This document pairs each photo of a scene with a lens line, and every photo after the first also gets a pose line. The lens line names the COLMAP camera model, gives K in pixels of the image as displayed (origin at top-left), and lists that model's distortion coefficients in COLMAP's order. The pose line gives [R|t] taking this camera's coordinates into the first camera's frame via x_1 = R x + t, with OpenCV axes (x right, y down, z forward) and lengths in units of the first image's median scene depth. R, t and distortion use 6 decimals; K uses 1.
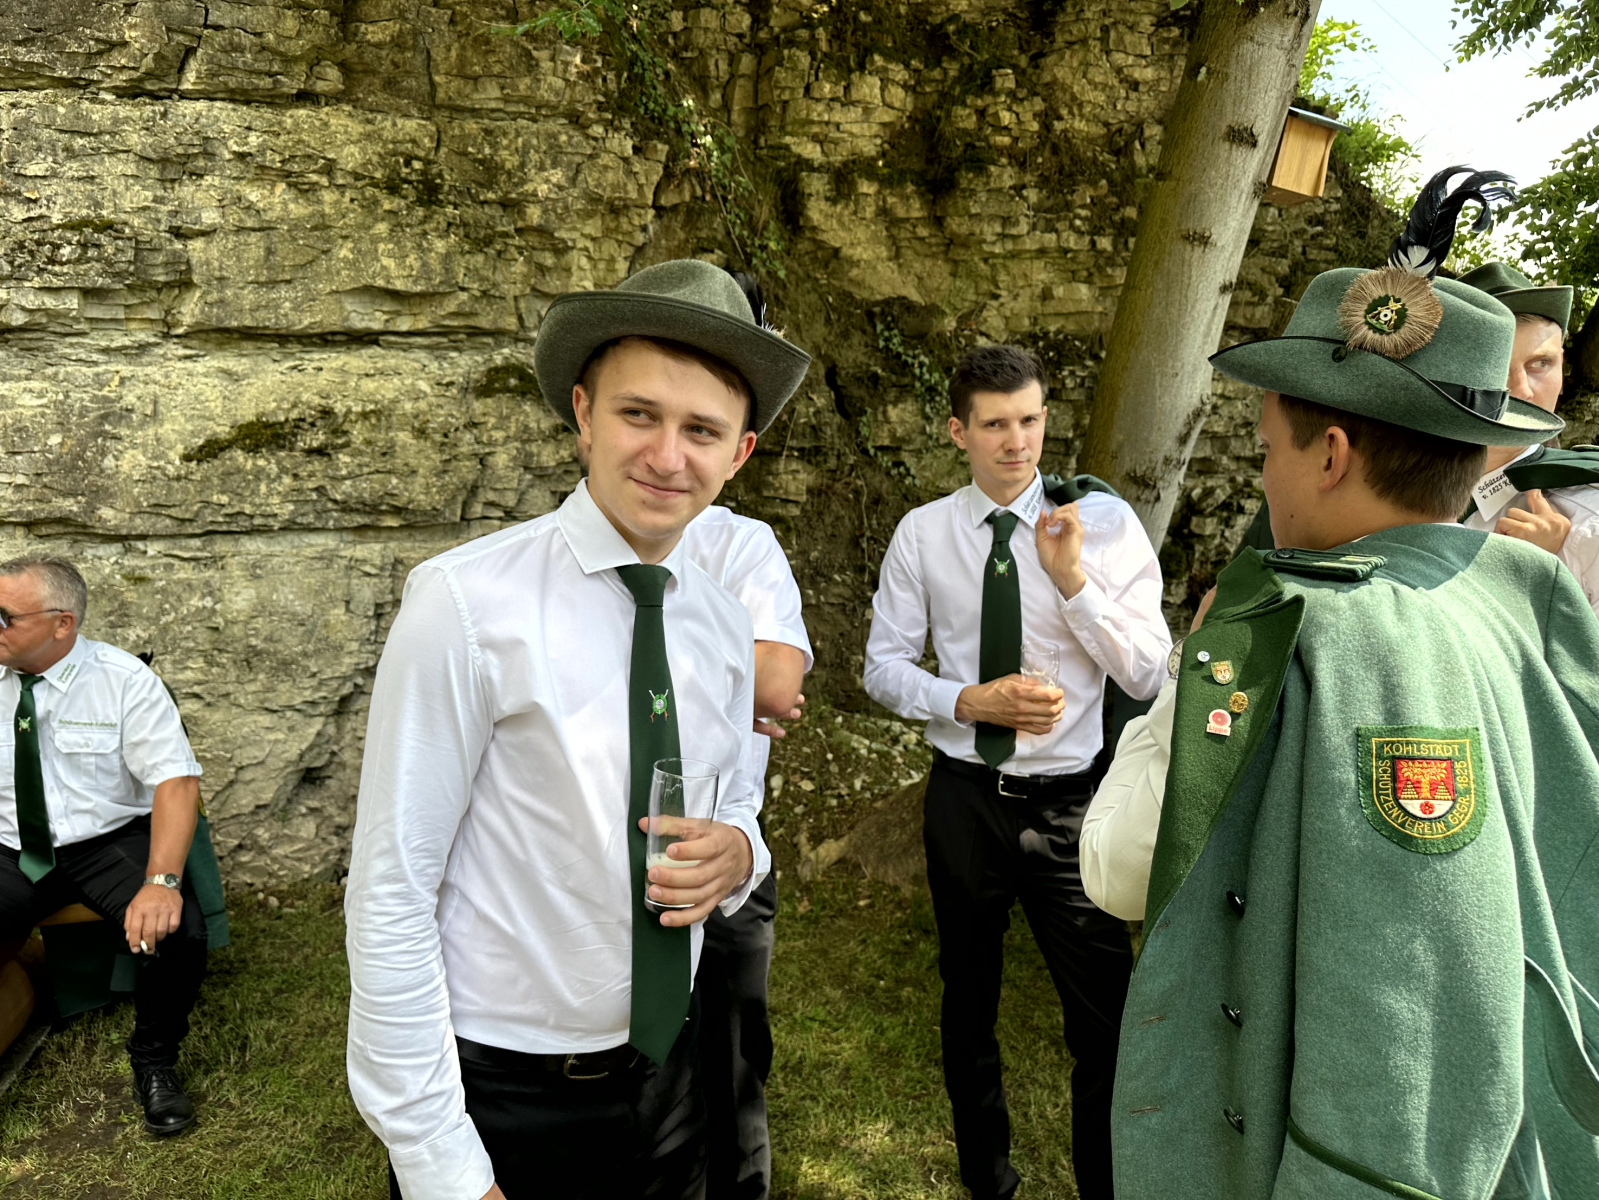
lens RADIAL K [[1129.2, 0, 786.2], [0, 1129.2, 600.6], [0, 0, 1]] dist [0.026947, -0.028457]
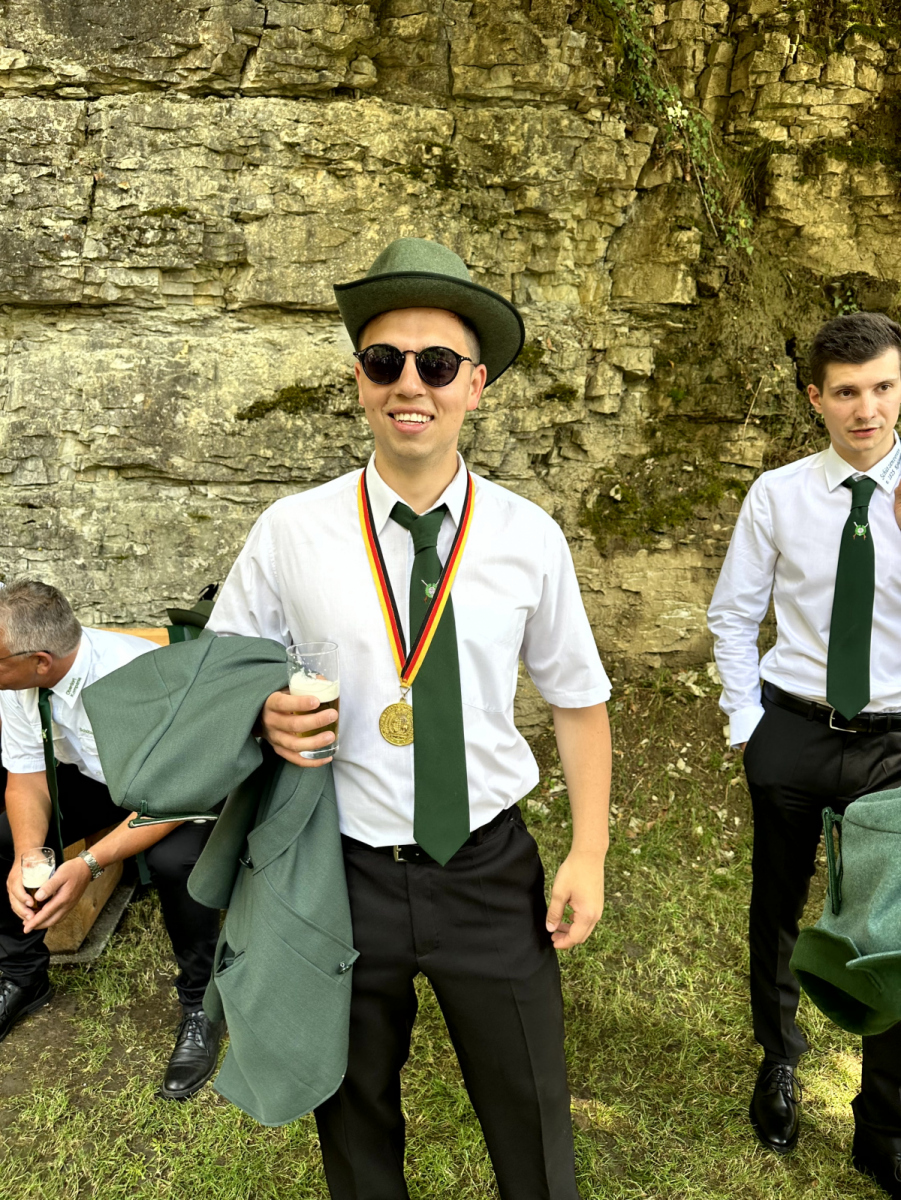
lens RADIAL K [[847.4, 0, 455.9], [0, 847.4, 603.8], [0, 0, 1]] dist [0.026947, -0.028457]
pose [[0.979621, 0.060989, -0.191372, -0.119119], [-0.045072, 0.995236, 0.086452, -0.016571], [0.195733, -0.076065, 0.977703, 0.154570]]
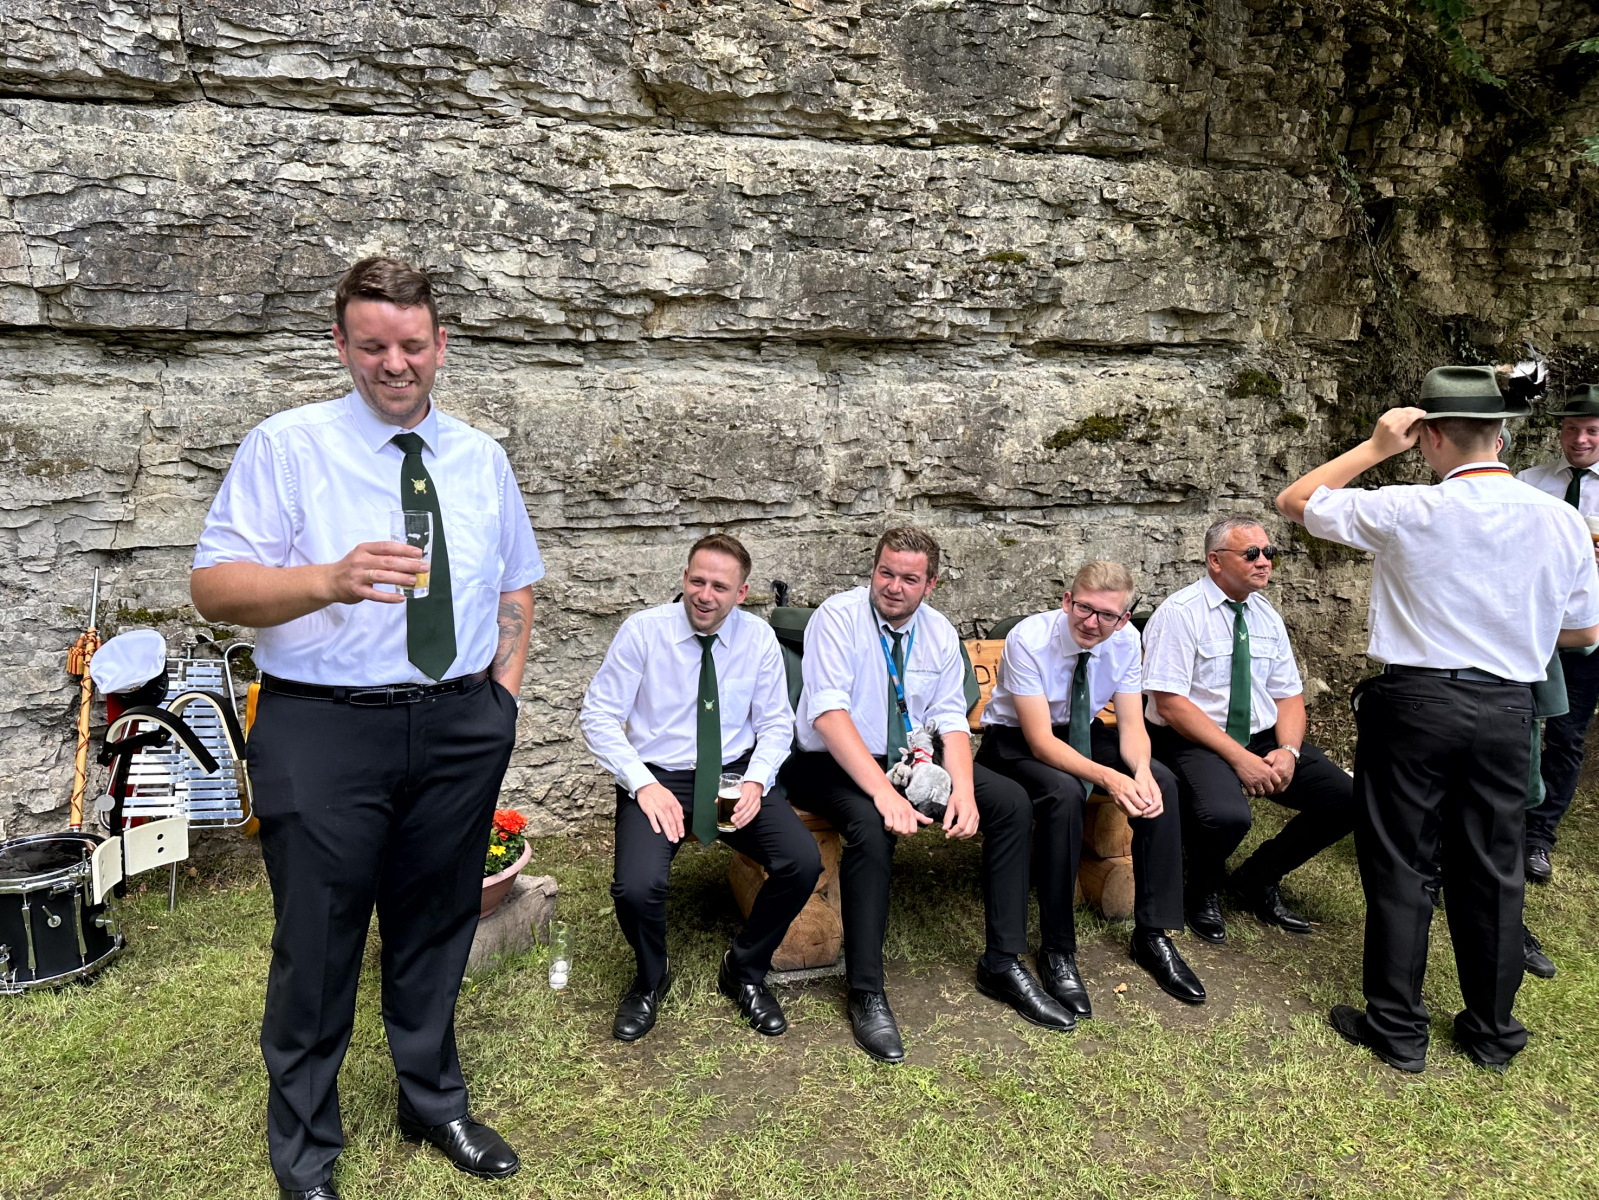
lens RADIAL K [[1129.2, 0, 808.1], [0, 1129.2, 621.2], [0, 0, 1]] dist [0.026947, -0.028457]
pose [[0.998392, 0.008499, 0.056051, -0.817367], [-0.010967, 0.998977, 0.043868, 0.015081], [-0.055620, -0.044412, 0.997464, -0.225287]]
